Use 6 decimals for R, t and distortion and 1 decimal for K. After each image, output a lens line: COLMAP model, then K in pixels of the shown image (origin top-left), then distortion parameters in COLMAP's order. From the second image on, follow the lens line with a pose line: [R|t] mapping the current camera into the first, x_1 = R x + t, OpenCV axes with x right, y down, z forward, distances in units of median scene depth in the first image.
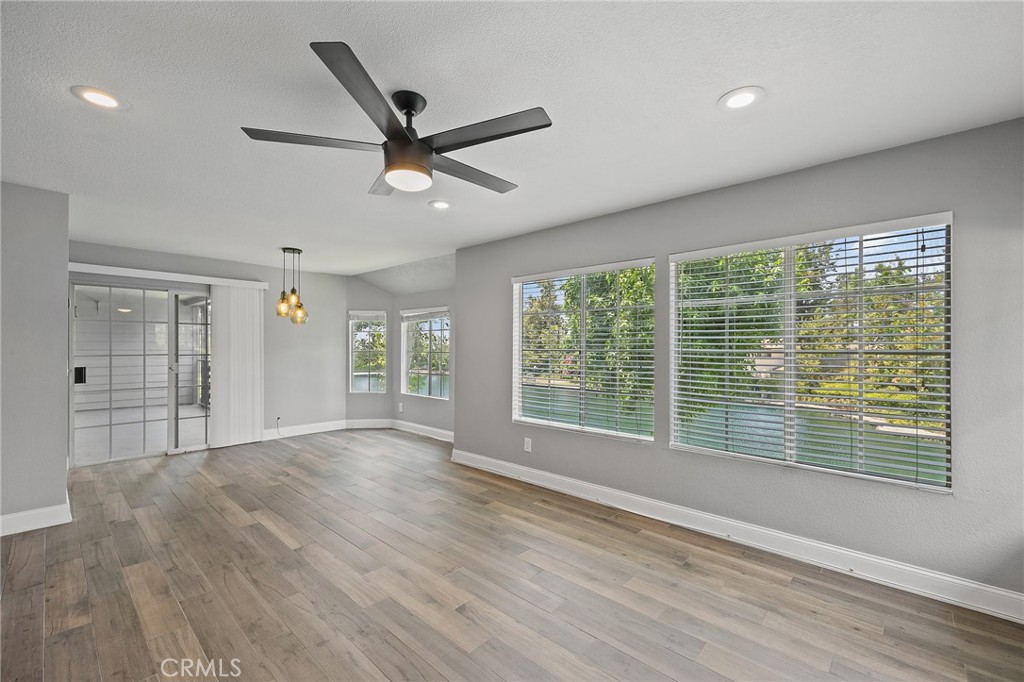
lens RADIAL K [[419.7, 0, 516.4], [0, 419.7, 342.2], [0, 0, 1]] dist [-0.006182, 0.001733]
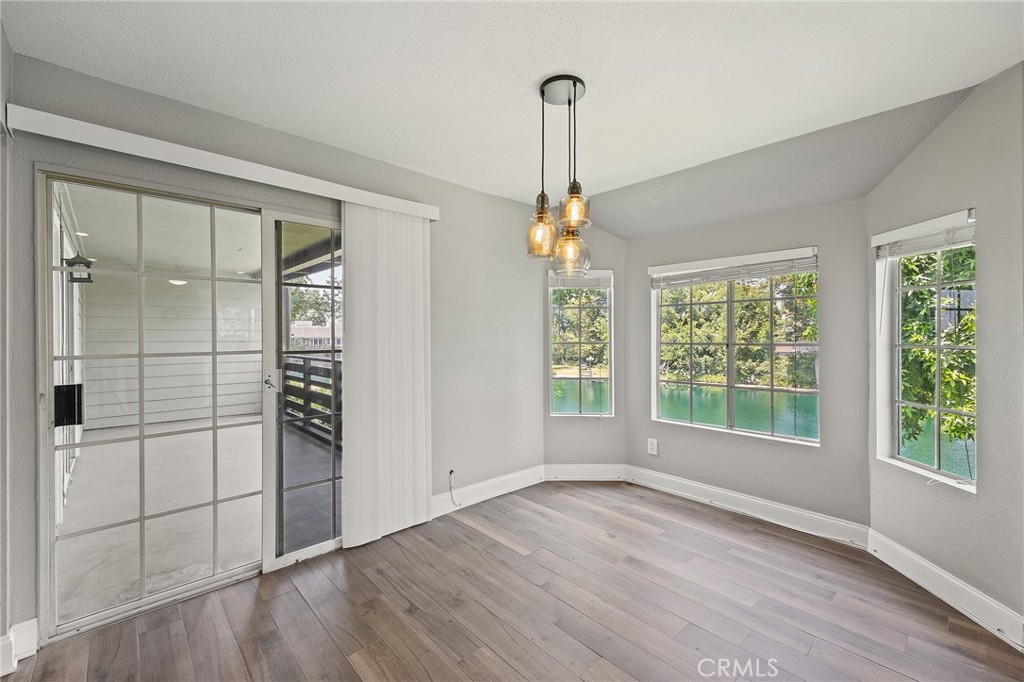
lens RADIAL K [[419.7, 0, 509.5], [0, 419.7, 338.4], [0, 0, 1]] dist [-0.006182, 0.001733]
pose [[0.995889, -0.001581, -0.090566, -0.551087], [0.003045, 0.999867, 0.016030, 0.008969], [0.090529, -0.016239, 0.995761, 0.603312]]
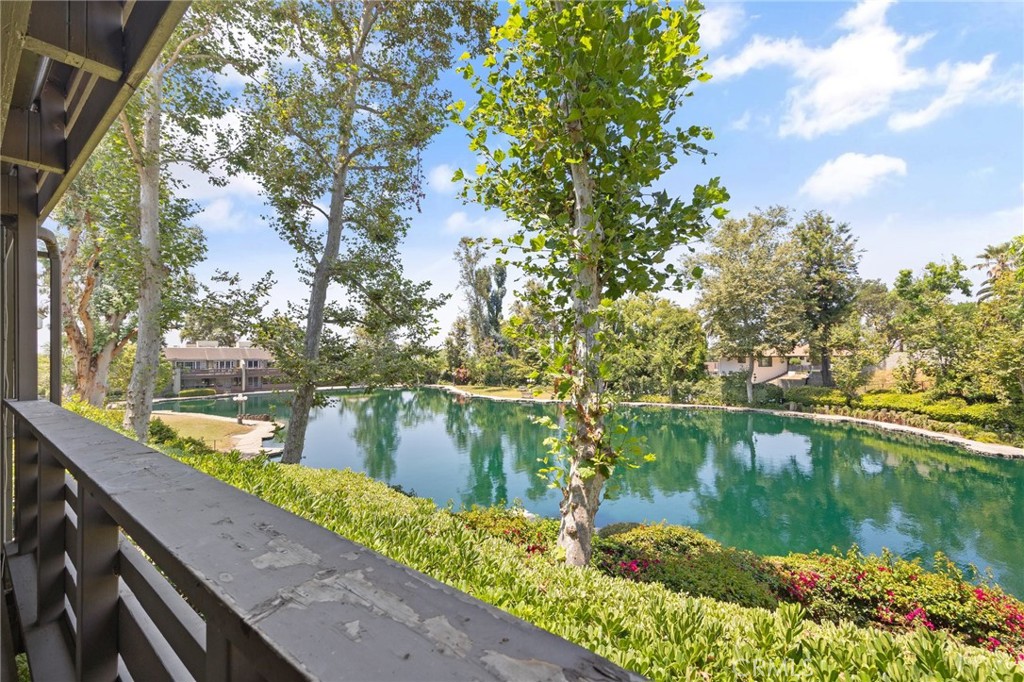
lens RADIAL K [[419.7, 0, 512.0], [0, 419.7, 350.7], [0, 0, 1]] dist [-0.006182, 0.001733]
pose [[0.997098, -0.003925, 0.076029, -0.564368], [0.004308, 0.999979, -0.004862, 0.009768], [-0.076008, 0.005175, 0.997094, 0.639542]]
